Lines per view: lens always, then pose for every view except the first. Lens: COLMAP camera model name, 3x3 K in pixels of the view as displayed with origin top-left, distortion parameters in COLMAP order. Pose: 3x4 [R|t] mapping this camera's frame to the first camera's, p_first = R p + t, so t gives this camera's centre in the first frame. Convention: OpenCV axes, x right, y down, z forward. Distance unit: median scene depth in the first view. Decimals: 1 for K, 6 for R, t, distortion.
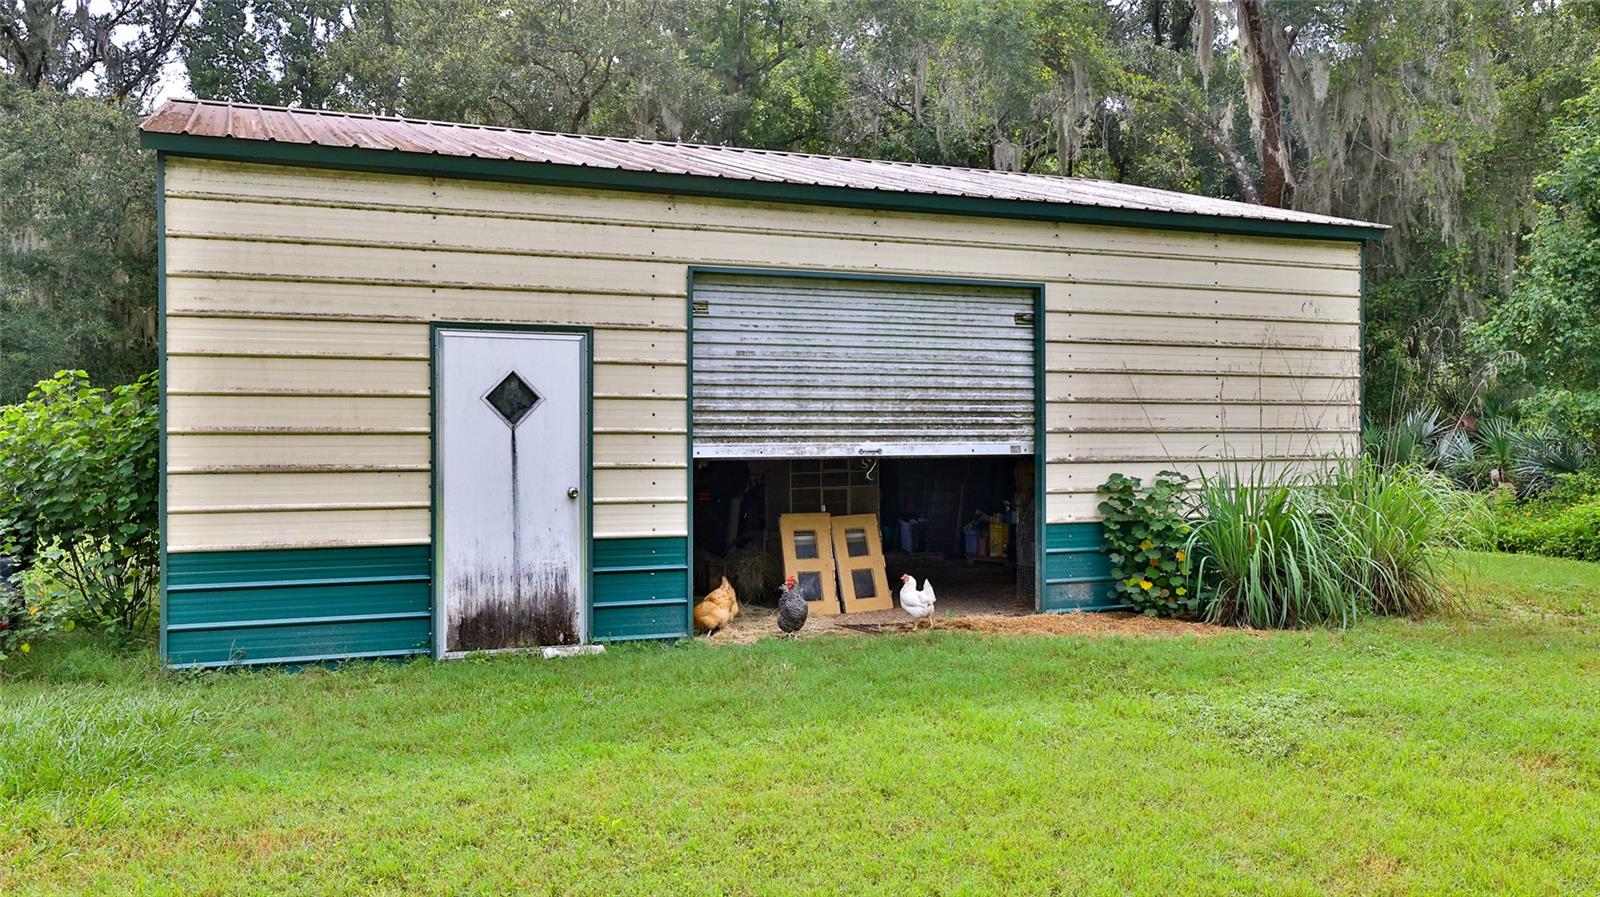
lens RADIAL K [[1314.5, 0, 797.8], [0, 1314.5, 444.2], [0, 0, 1]] dist [-0.007306, 0.004706]
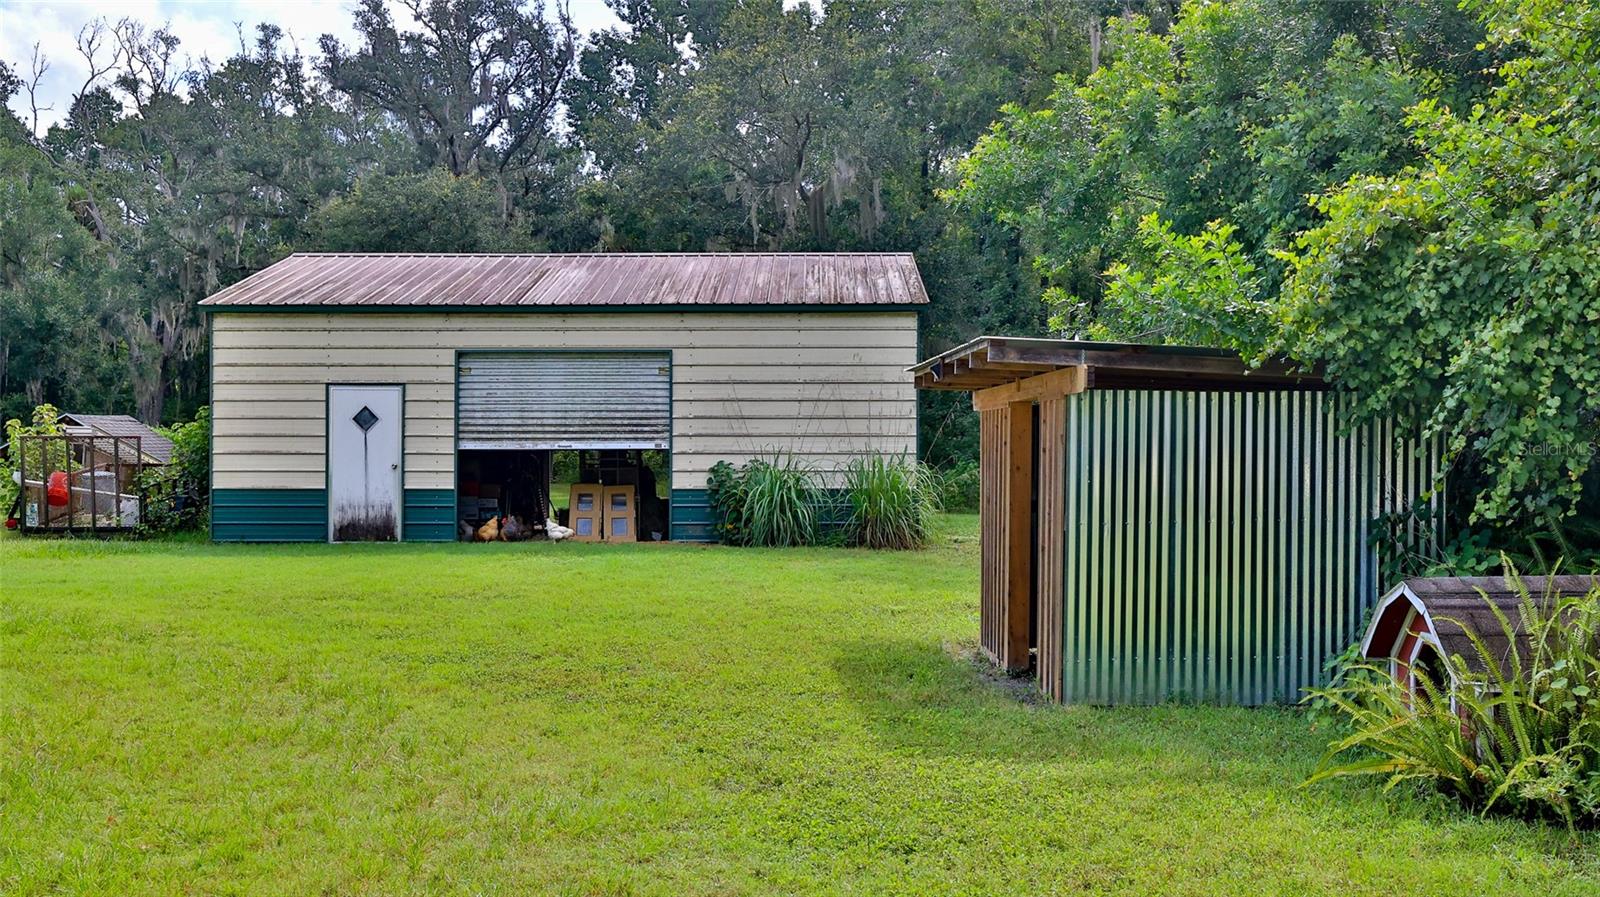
lens RADIAL K [[1648.4, 0, 801.7], [0, 1648.4, 451.3], [0, 0, 1]] dist [0.006310, 0.000000]
pose [[0.912578, 0.004001, -0.408883, 1.324104], [-0.004965, 0.999987, -0.001298, 0.013817], [0.408872, 0.003214, 0.912586, -0.969917]]
